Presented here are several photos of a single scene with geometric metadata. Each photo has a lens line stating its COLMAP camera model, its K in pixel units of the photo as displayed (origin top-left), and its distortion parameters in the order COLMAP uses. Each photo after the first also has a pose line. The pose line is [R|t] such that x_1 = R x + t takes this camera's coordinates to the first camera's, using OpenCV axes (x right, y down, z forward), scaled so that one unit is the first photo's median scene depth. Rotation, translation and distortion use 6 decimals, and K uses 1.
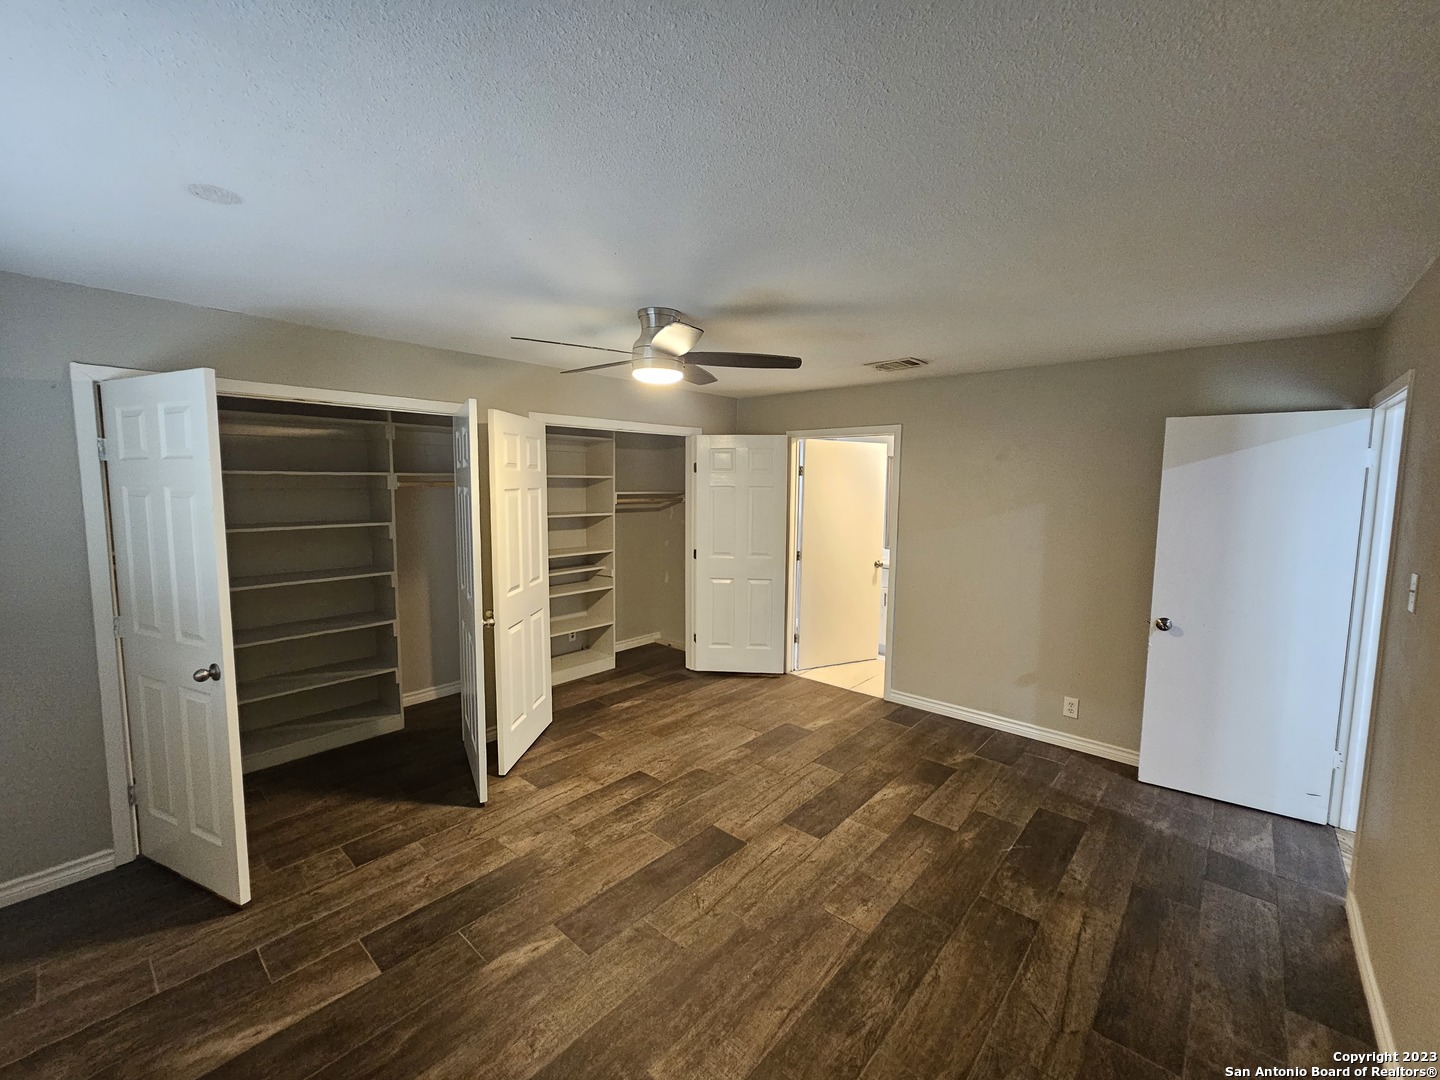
lens RADIAL K [[595.3, 0, 706.8], [0, 595.3, 538.5], [0, 0, 1]] dist [-0.000199, 0.000658]
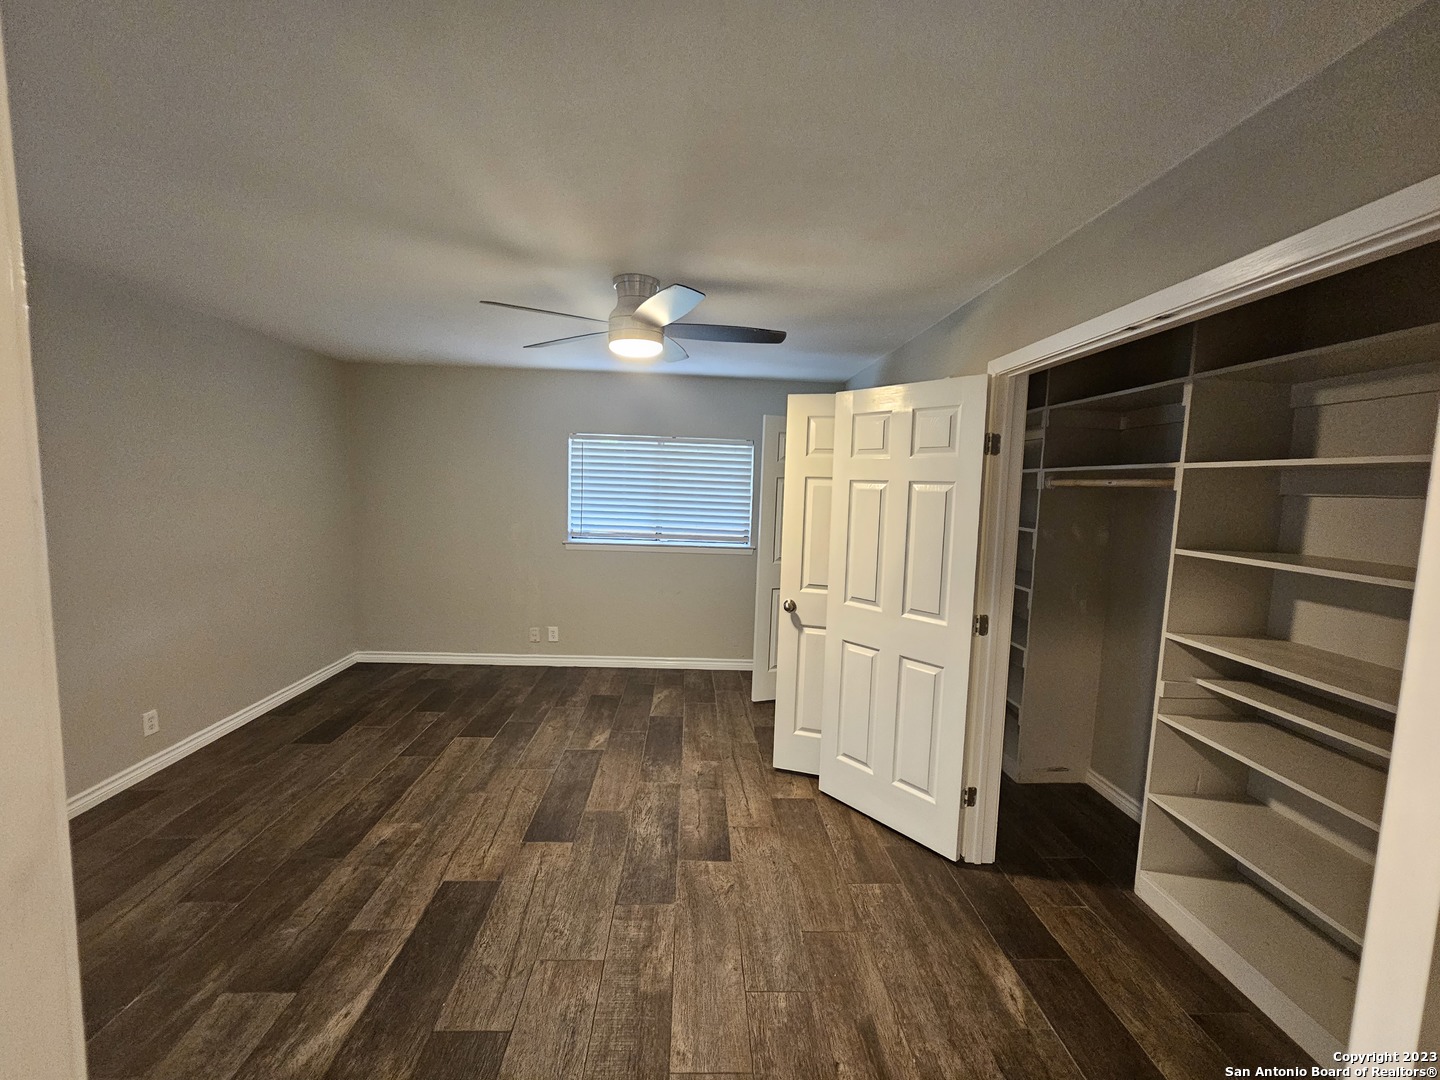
lens RADIAL K [[590.4, 0, 716.1], [0, 590.4, 535.6], [0, 0, 1]] dist [-0.006484, 0.002519]
pose [[-0.706318, 0.030803, -0.707224, 0.498310], [-0.106499, 0.983058, 0.149179, -0.132220], [0.699838, 0.180686, -0.691071, 1.783731]]
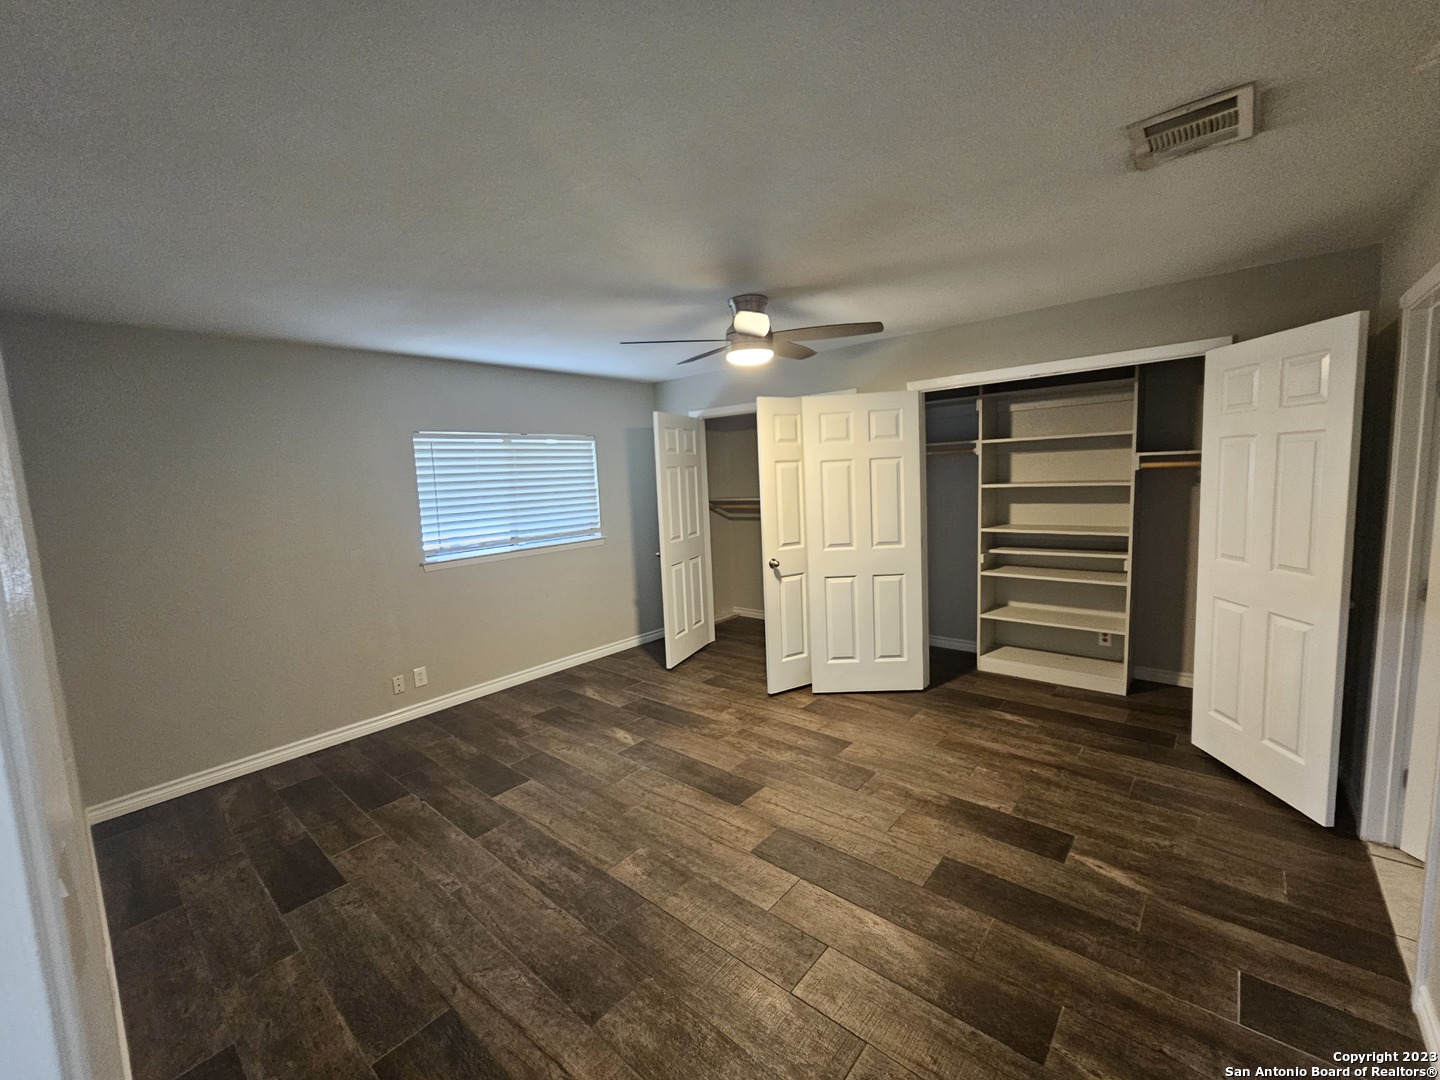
lens RADIAL K [[590.4, 0, 716.1], [0, 590.4, 535.6], [0, 0, 1]] dist [-0.006484, 0.002519]
pose [[0.021195, 0.100529, -0.994708, 1.038362], [-0.047225, 0.993922, 0.099443, -0.049022], [0.998659, 0.044867, 0.025814, 0.926396]]
